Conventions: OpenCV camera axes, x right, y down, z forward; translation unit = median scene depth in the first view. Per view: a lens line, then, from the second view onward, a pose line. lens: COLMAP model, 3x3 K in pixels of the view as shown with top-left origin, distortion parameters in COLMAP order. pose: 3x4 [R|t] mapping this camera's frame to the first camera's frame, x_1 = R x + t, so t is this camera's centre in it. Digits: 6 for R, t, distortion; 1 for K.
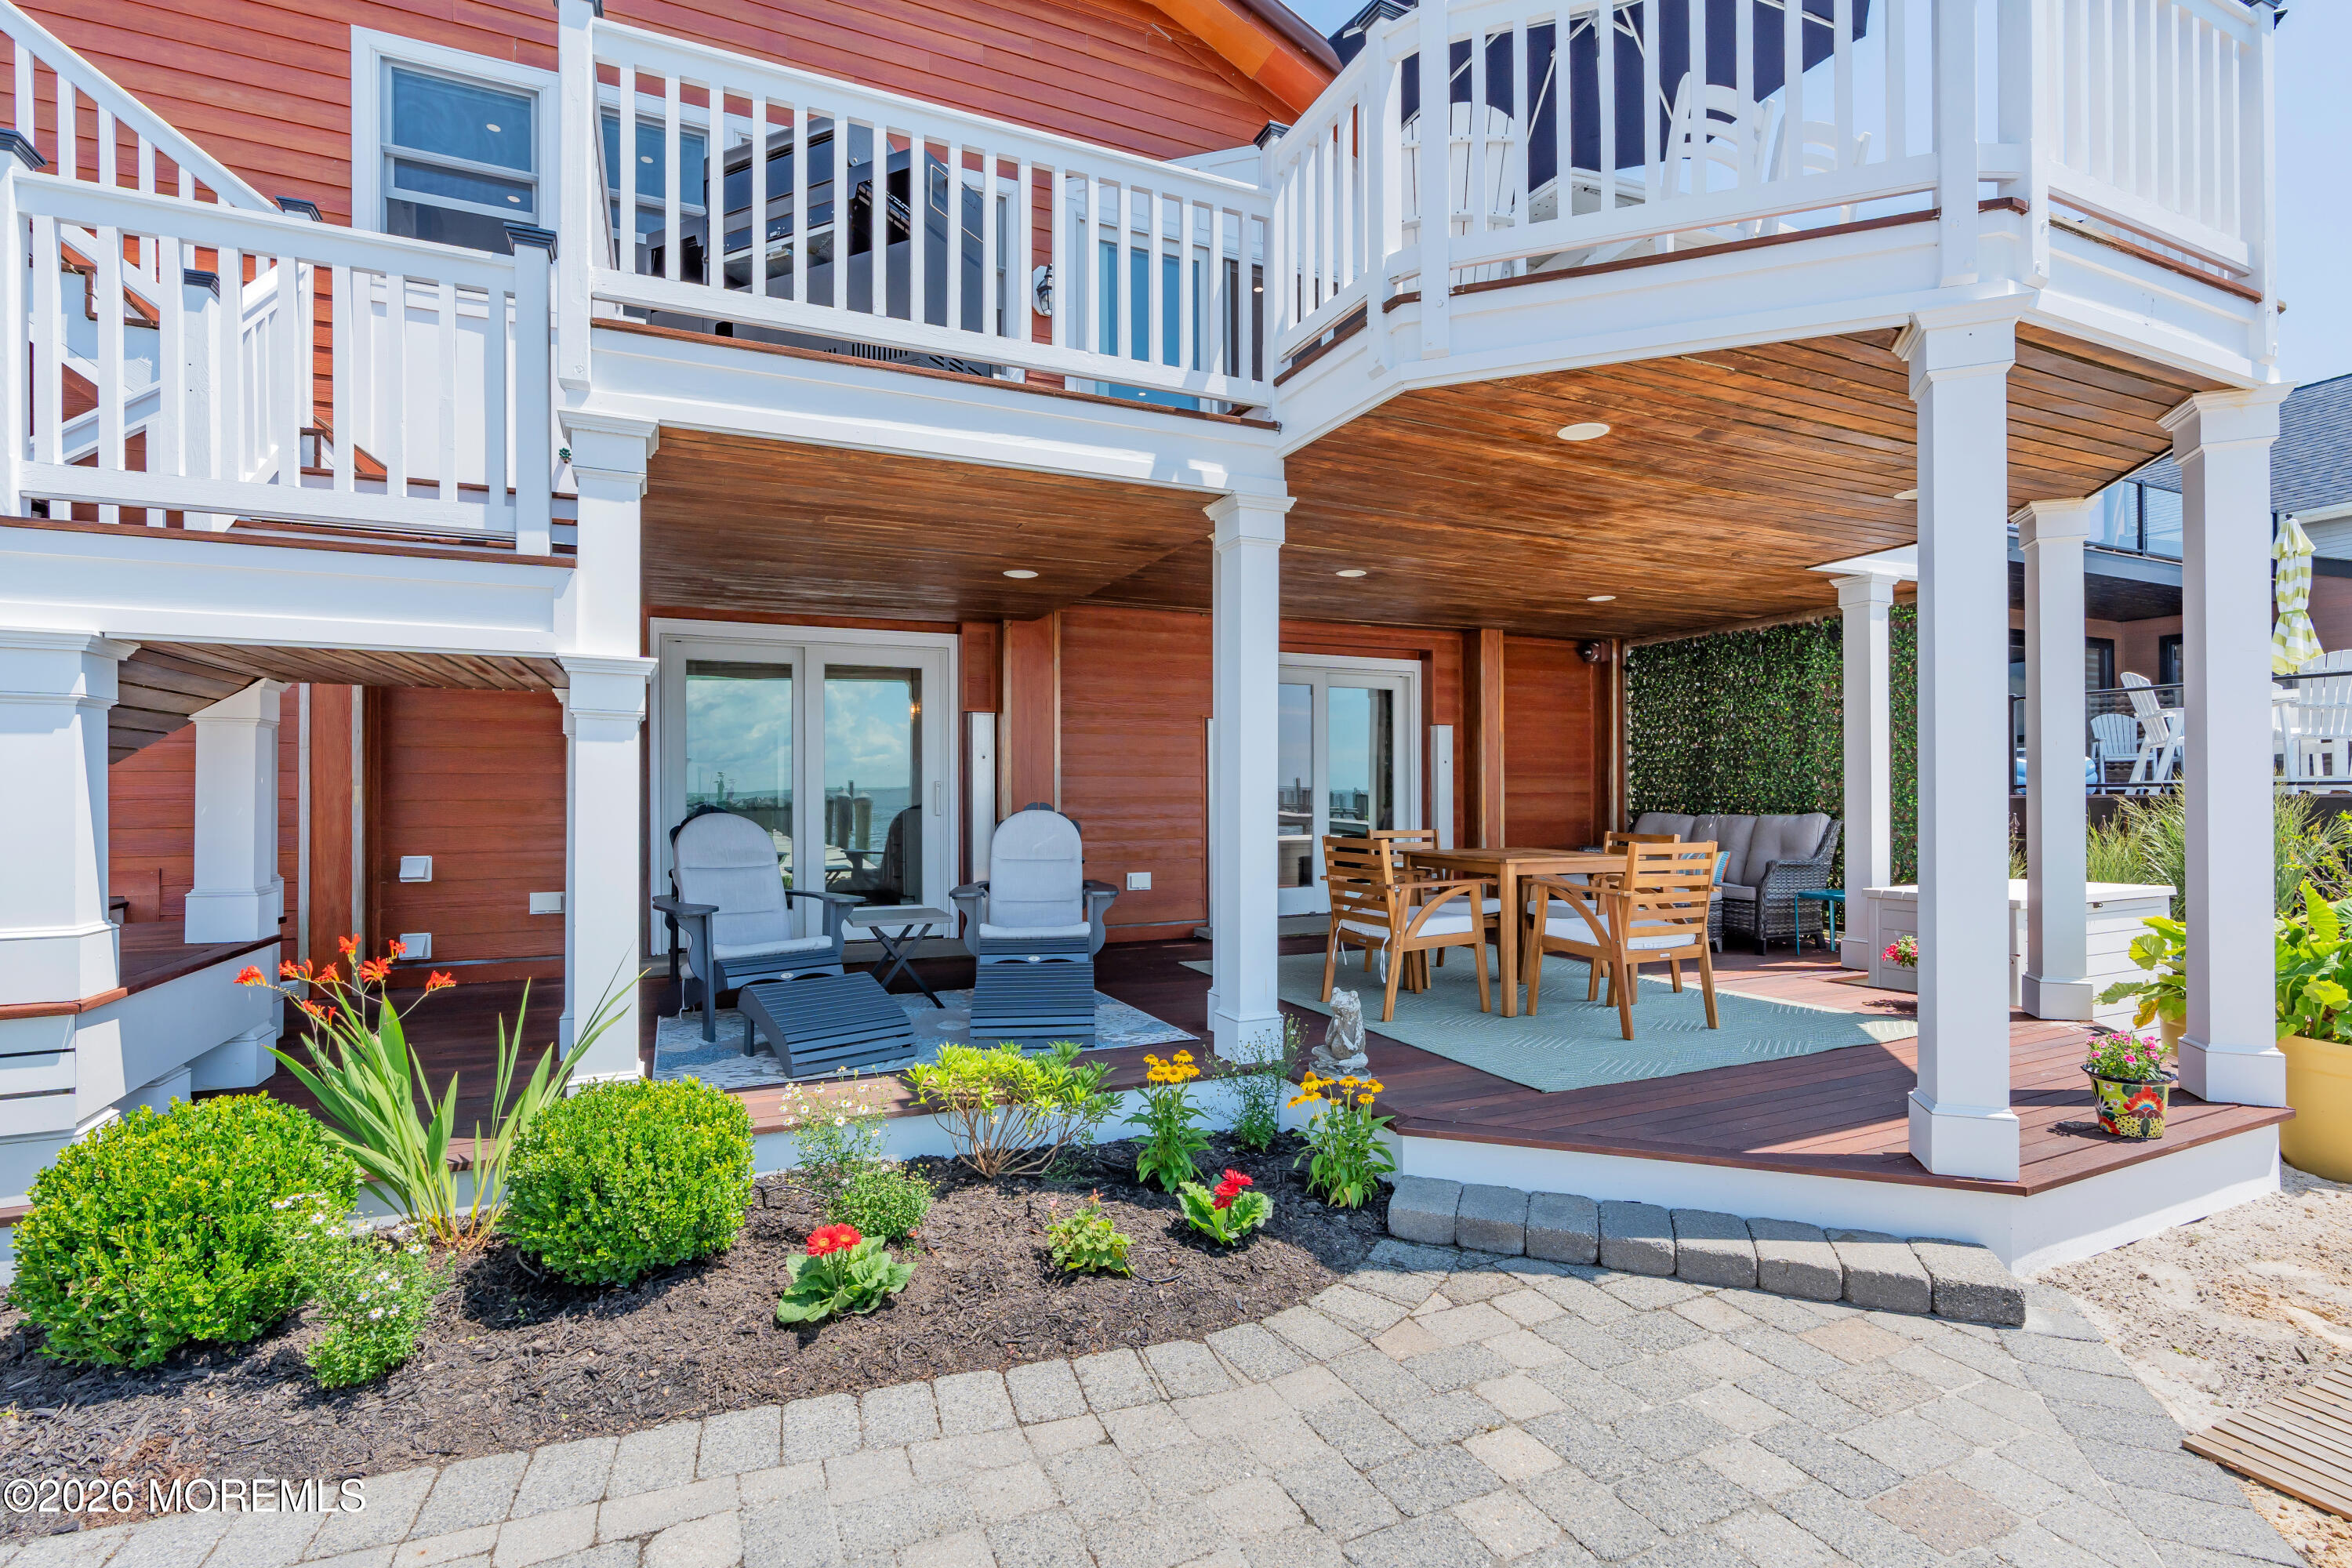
lens RADIAL K [[1083.7, 0, 1196.4], [0, 1083.7, 796.2], [0, 0, 1]] dist [-0.008710, 0.000853]
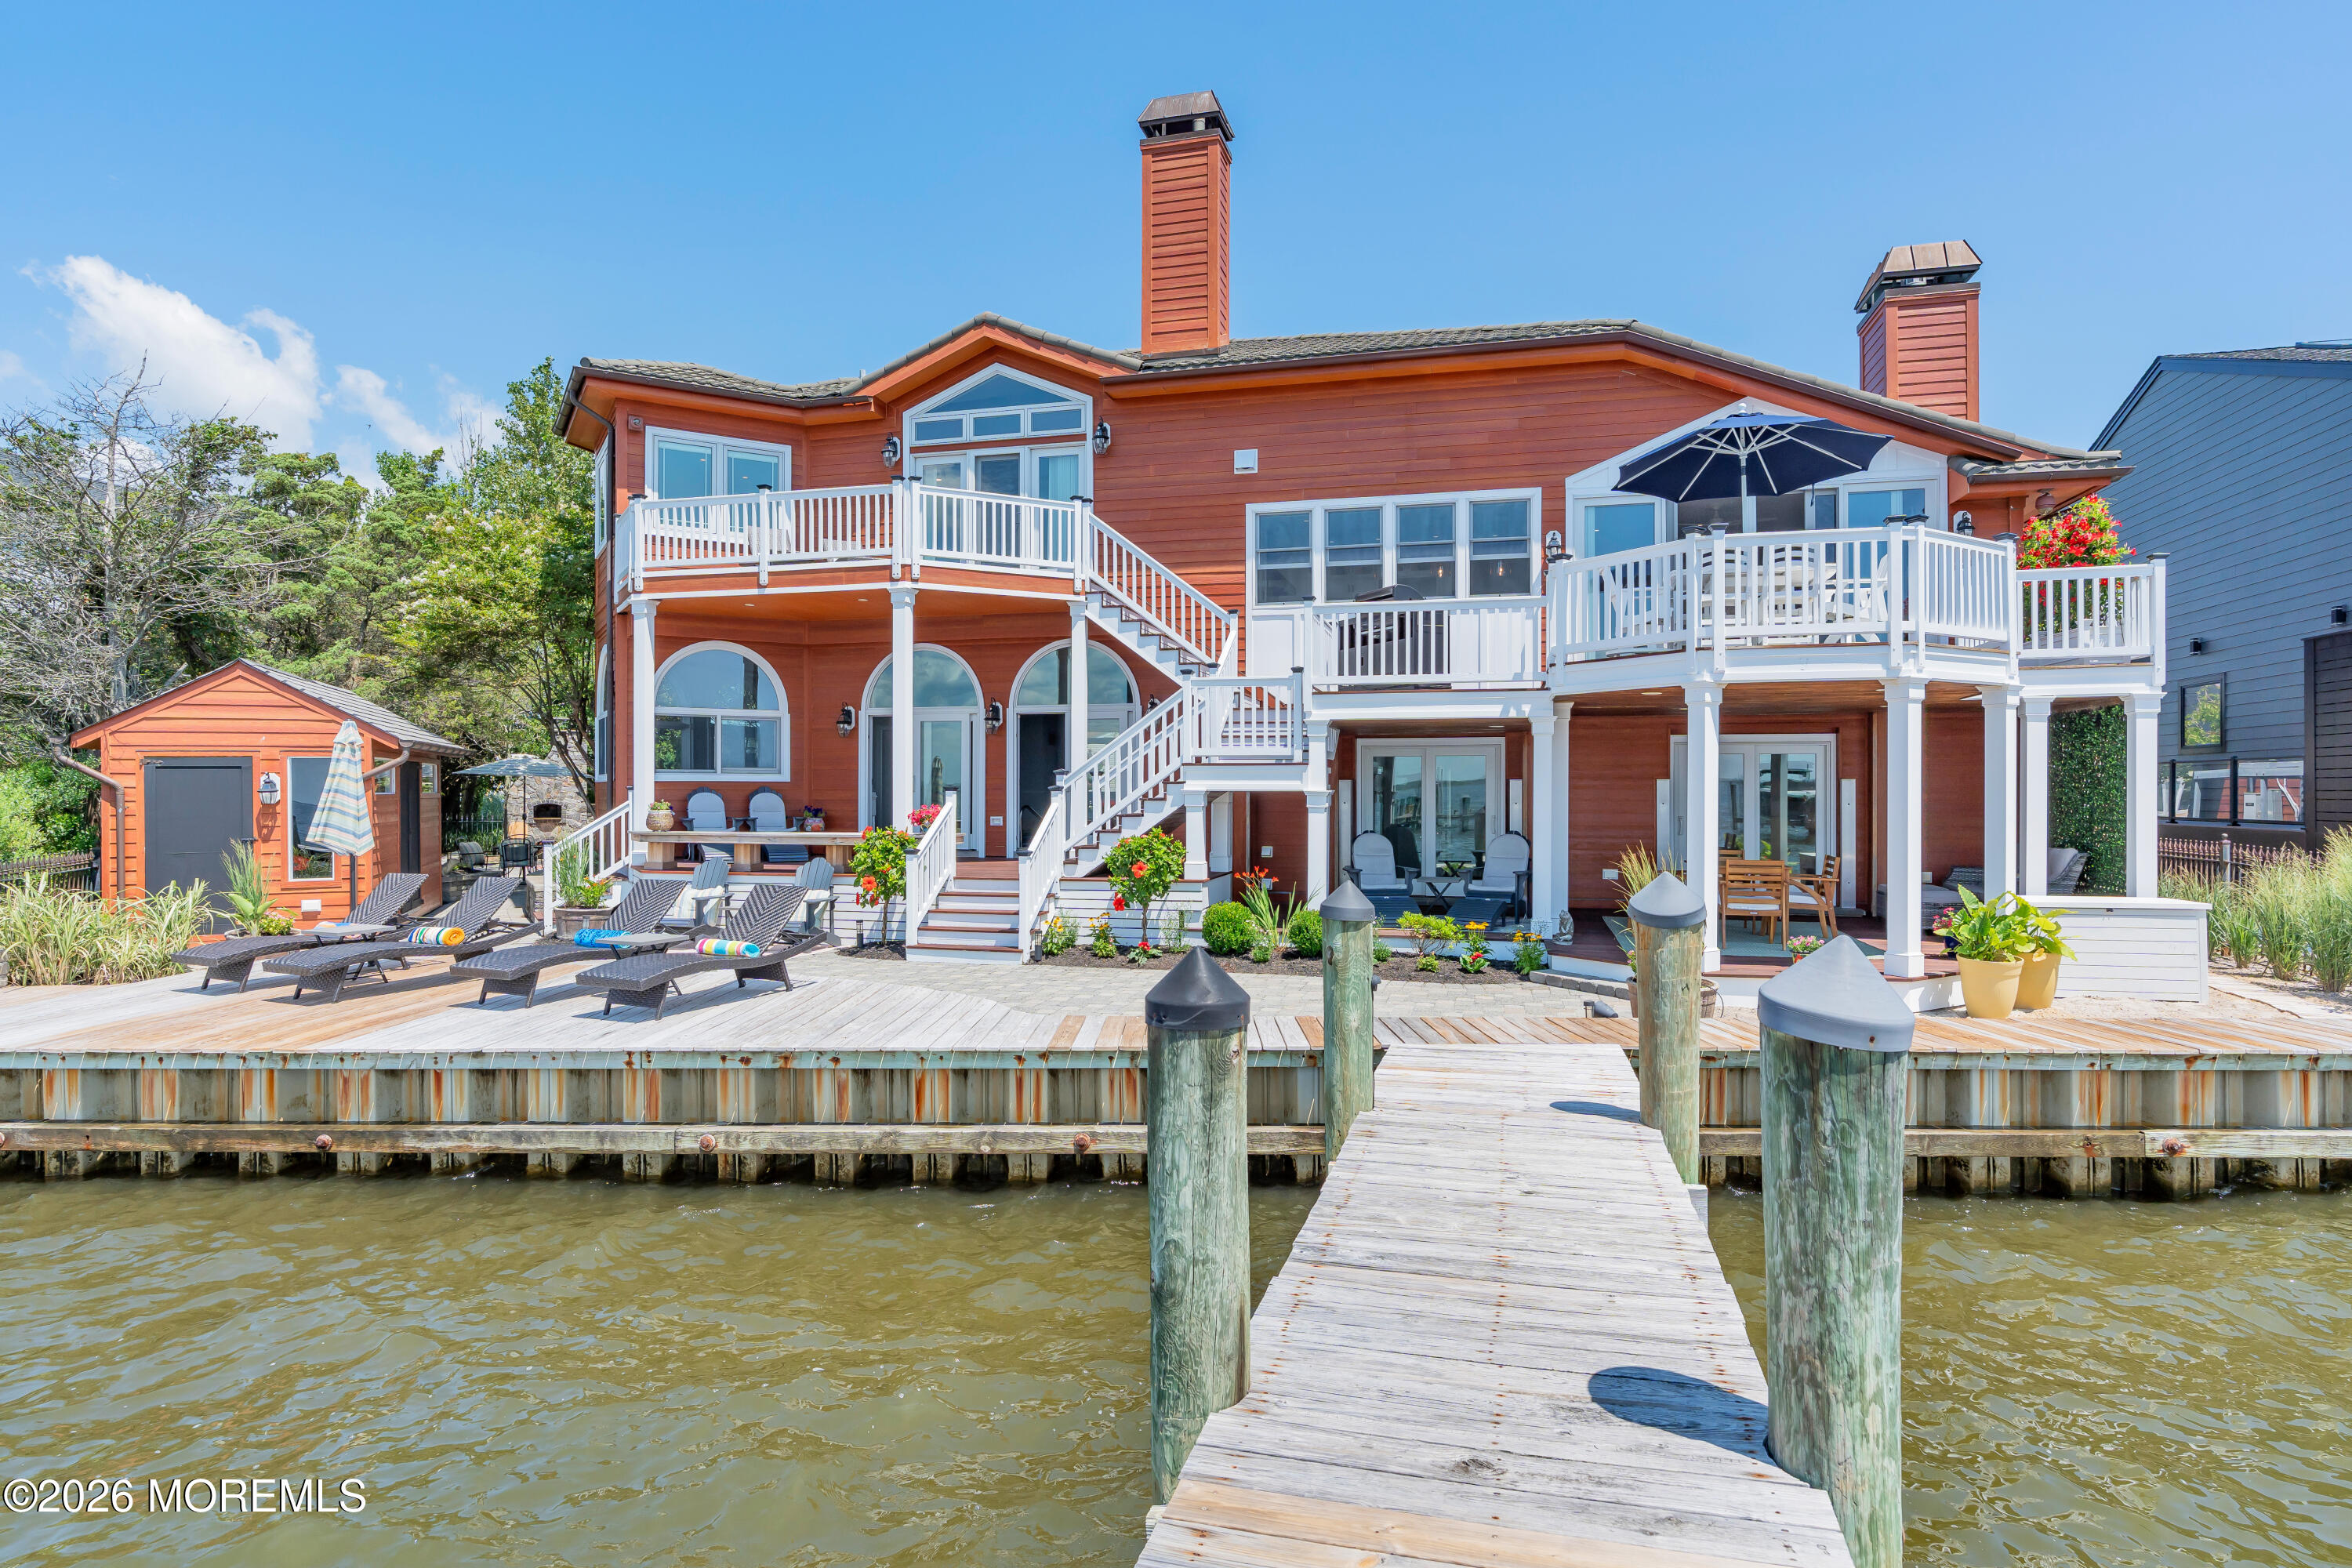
lens RADIAL K [[1269.5, 0, 1177.1], [0, 1269.5, 789.8], [0, 0, 1]] dist [-0.005653, -0.000548]
pose [[0.771999, 0.004799, -0.635606, 1.495009], [-0.003333, 0.999988, 0.003501, -0.129585], [0.635615, -0.000584, 0.772006, -2.132115]]
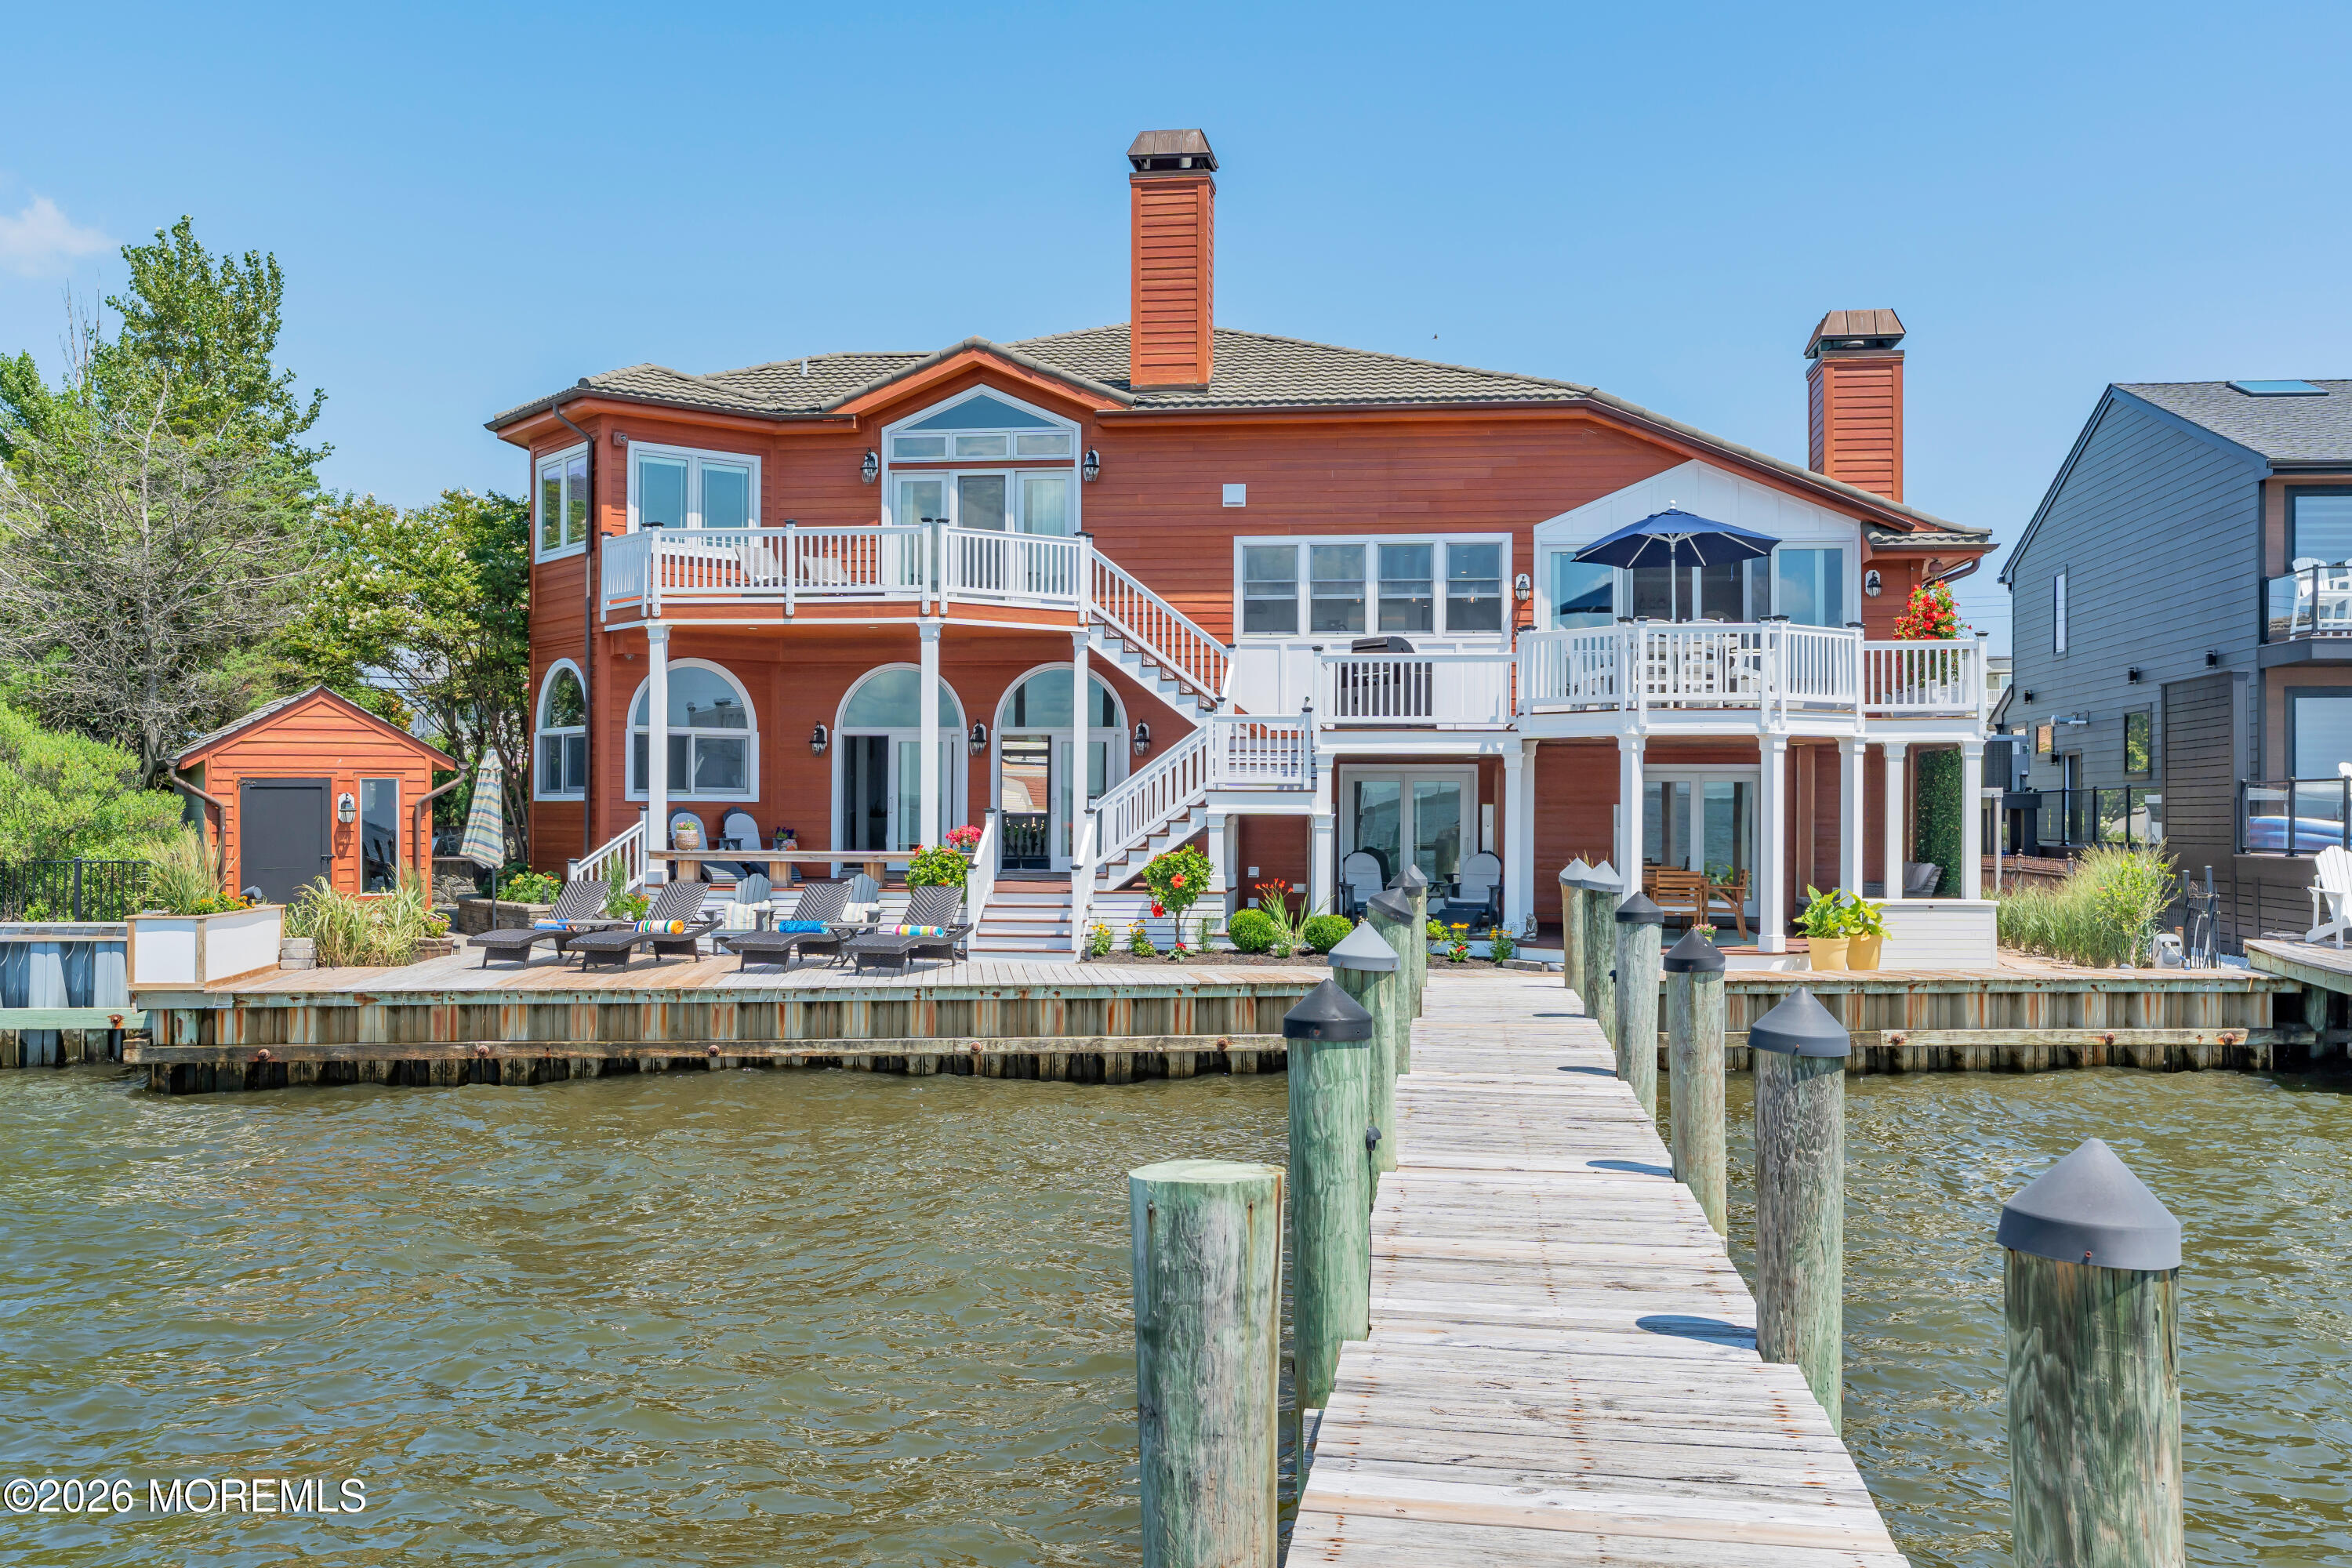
lens RADIAL K [[2109.2, 0, 1176.0], [0, 2109.2, 784.0], [0, 0, 1]] dist [0.015467, 0.002047]
pose [[0.844928, 0.001674, -0.534877, 2.824393], [-0.007861, 0.999926, -0.009288, -0.146228], [0.534822, 0.012053, 0.844879, -5.247701]]
